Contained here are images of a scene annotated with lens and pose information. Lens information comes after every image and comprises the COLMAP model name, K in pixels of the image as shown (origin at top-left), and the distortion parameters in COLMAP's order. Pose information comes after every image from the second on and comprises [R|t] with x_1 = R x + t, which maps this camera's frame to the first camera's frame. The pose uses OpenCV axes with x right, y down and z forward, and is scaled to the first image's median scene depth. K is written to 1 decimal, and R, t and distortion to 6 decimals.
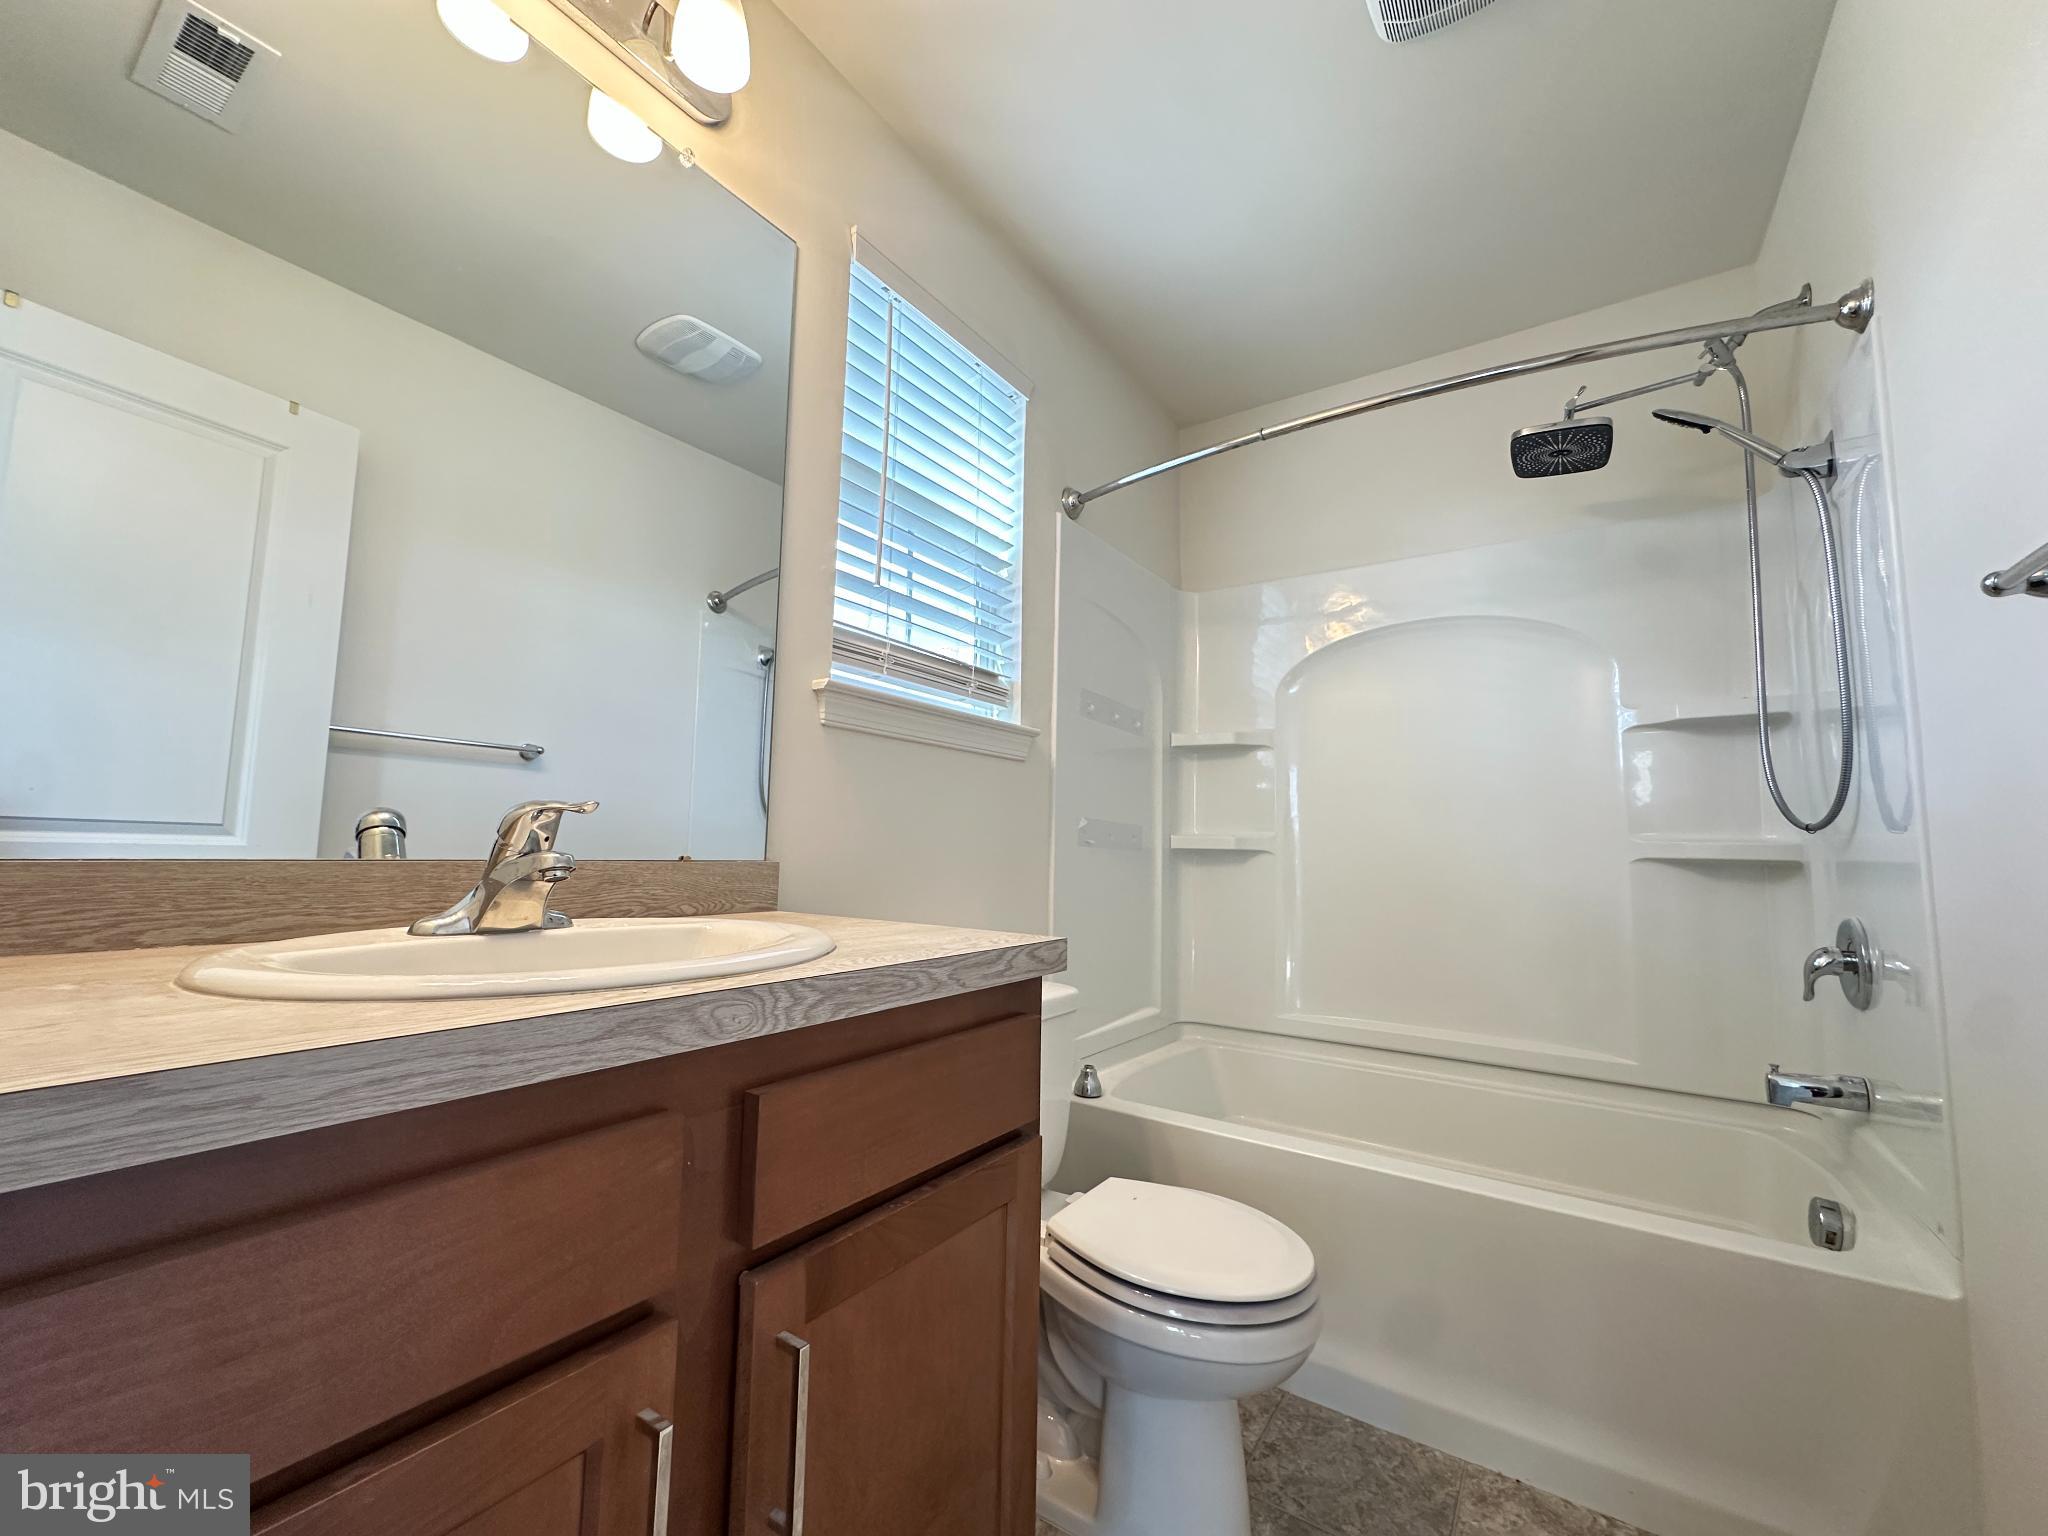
lens RADIAL K [[821.6, 0, 1024.3], [0, 821.6, 765.0], [0, 0, 1]] dist [-0.001680, -0.000495]
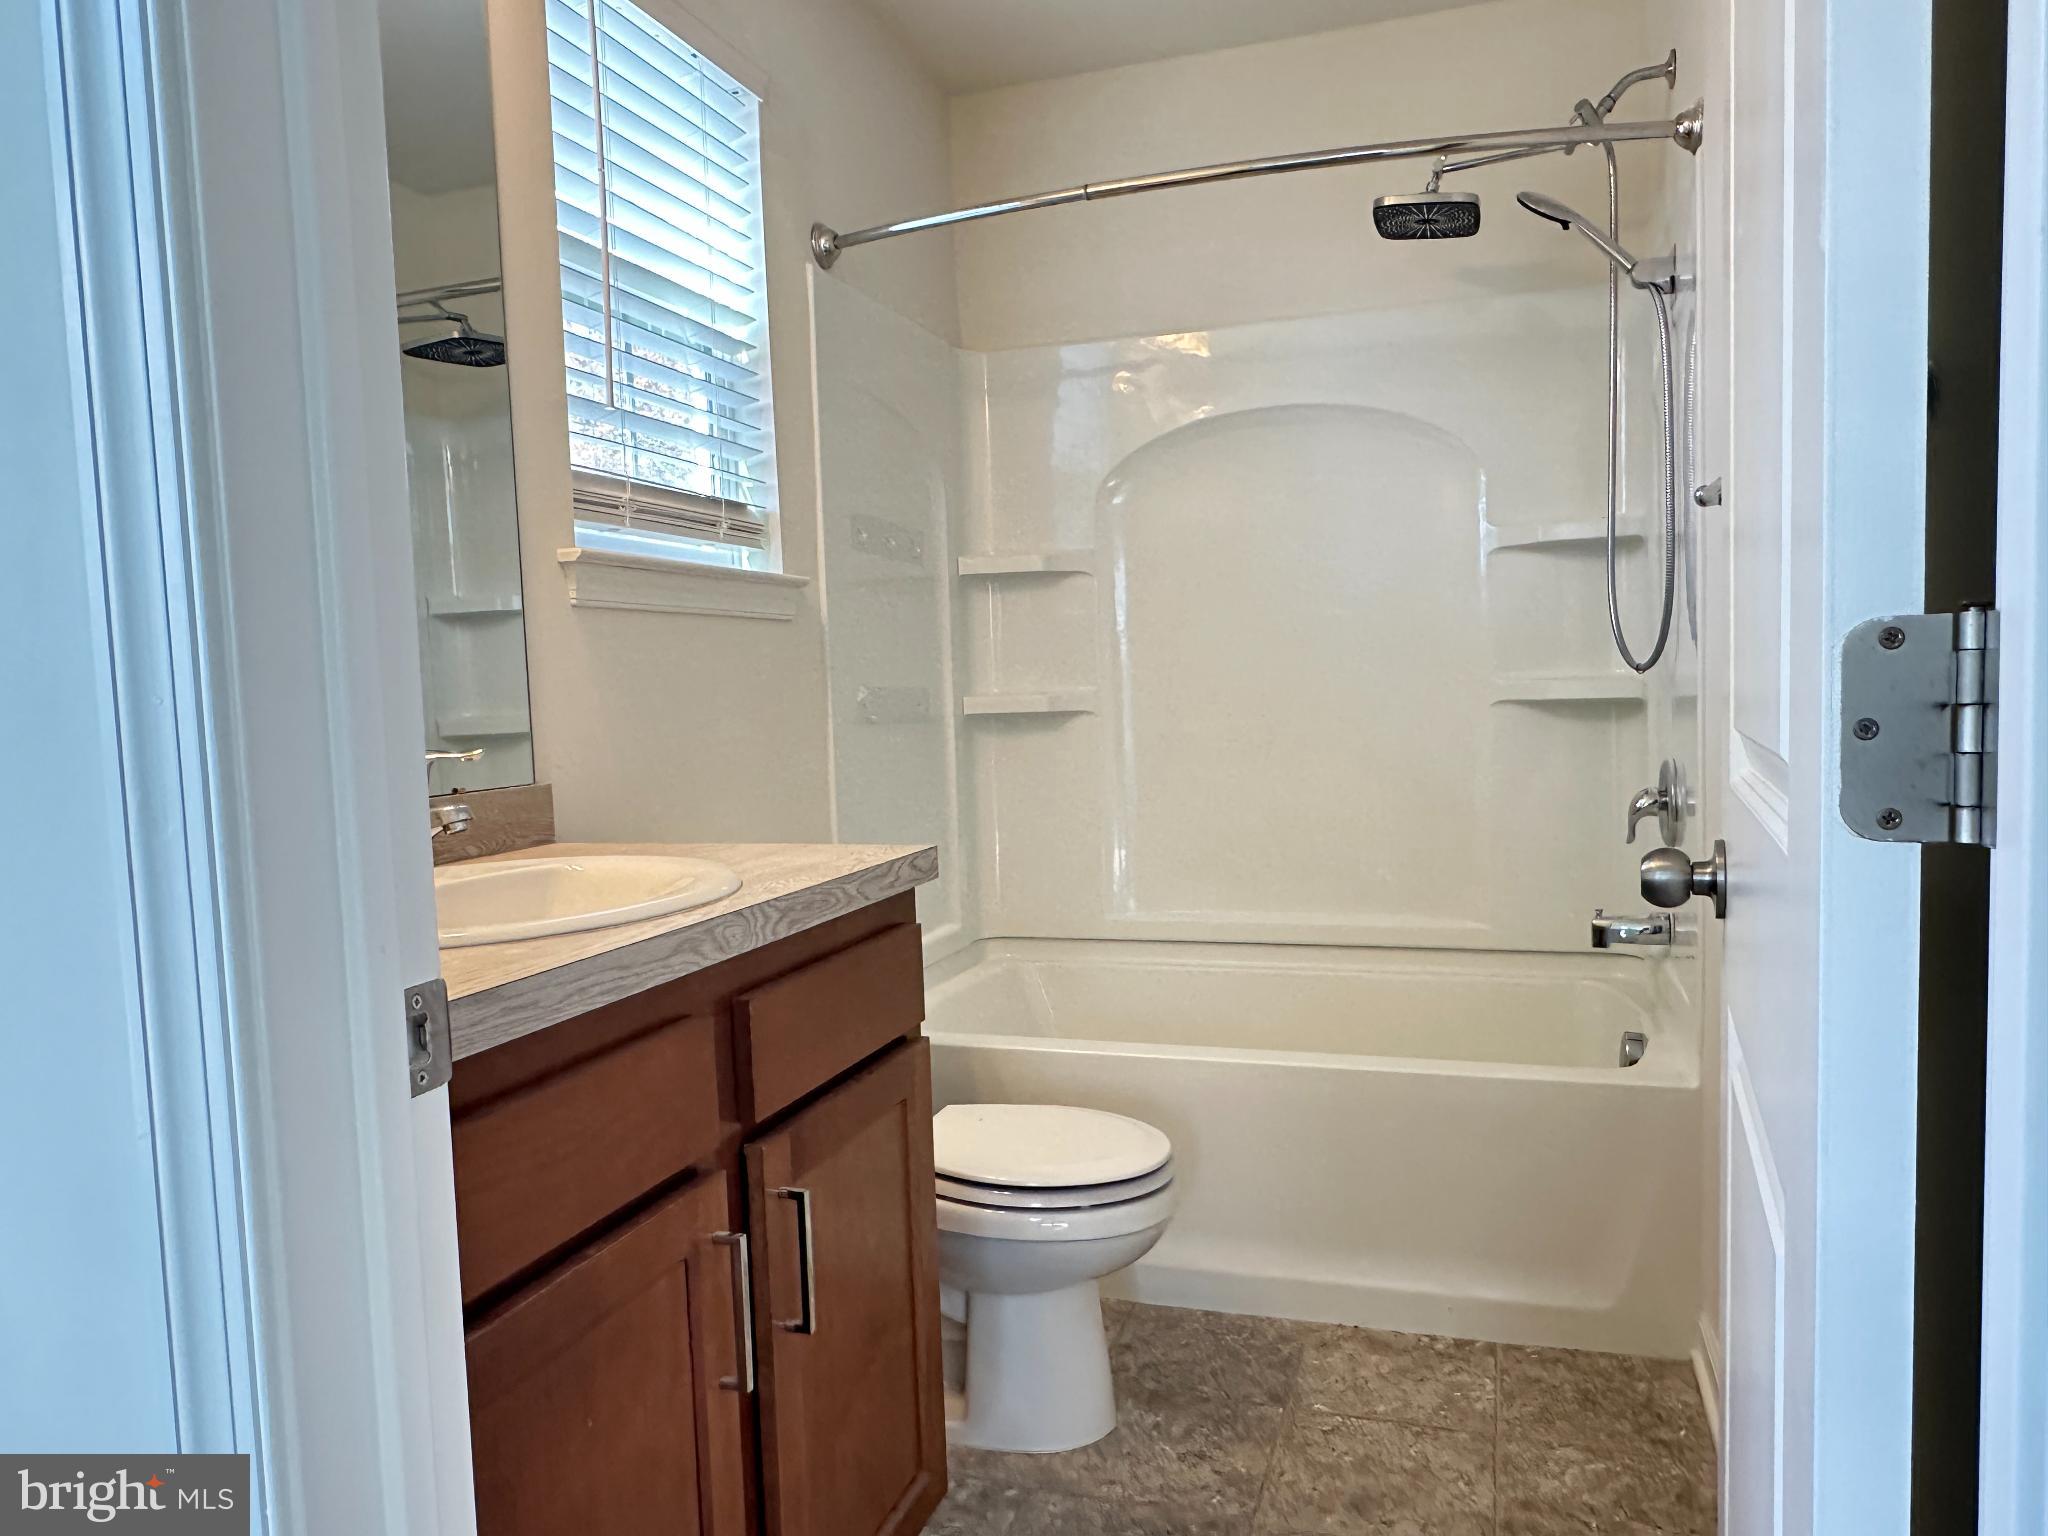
lens RADIAL K [[1421.2, 0, 1032.7], [0, 1421.2, 785.0], [0, 0, 1]] dist [-0.004290, -0.006476]
pose [[0.959316, -0.074253, 0.272396, -0.191243], [0.026155, 0.984020, 0.176125, -0.099963], [-0.281121, -0.161835, 0.945928, -0.399806]]
